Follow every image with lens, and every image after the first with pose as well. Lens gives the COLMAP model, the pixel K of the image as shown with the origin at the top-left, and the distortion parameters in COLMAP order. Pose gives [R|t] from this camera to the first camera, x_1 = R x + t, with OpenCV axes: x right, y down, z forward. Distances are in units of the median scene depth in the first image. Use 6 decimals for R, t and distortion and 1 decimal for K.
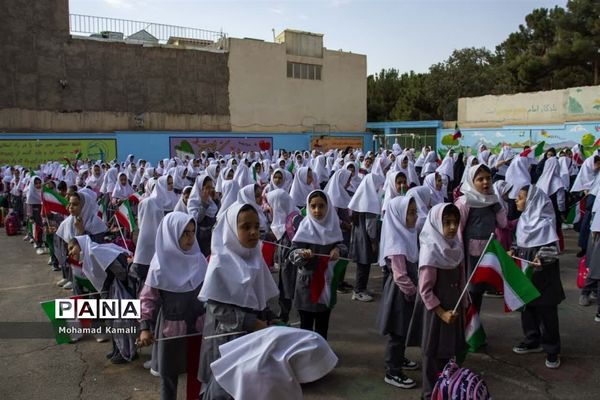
lens RADIAL K [[492.7, 0, 302.3], [0, 492.7, 206.8], [0, 0, 1]] dist [-0.176672, 0.161626]
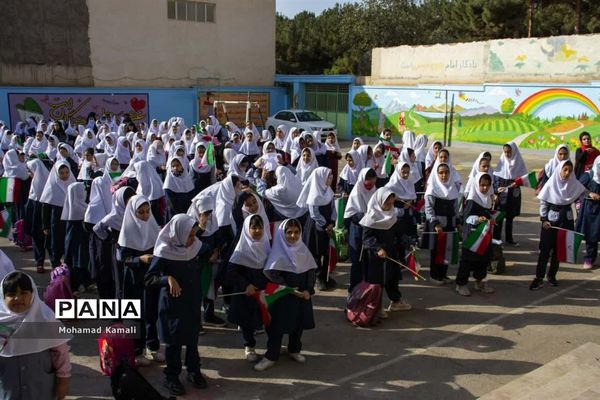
lens RADIAL K [[578.8, 0, 302.9], [0, 578.8, 207.7], [0, 0, 1]] dist [-0.150816, 0.229493]
pose [[0.998954, 0.009495, 0.044725, 0.171461], [-0.012996, 0.996816, 0.078665, -0.031891], [-0.043835, -0.079164, 0.995897, 0.021493]]
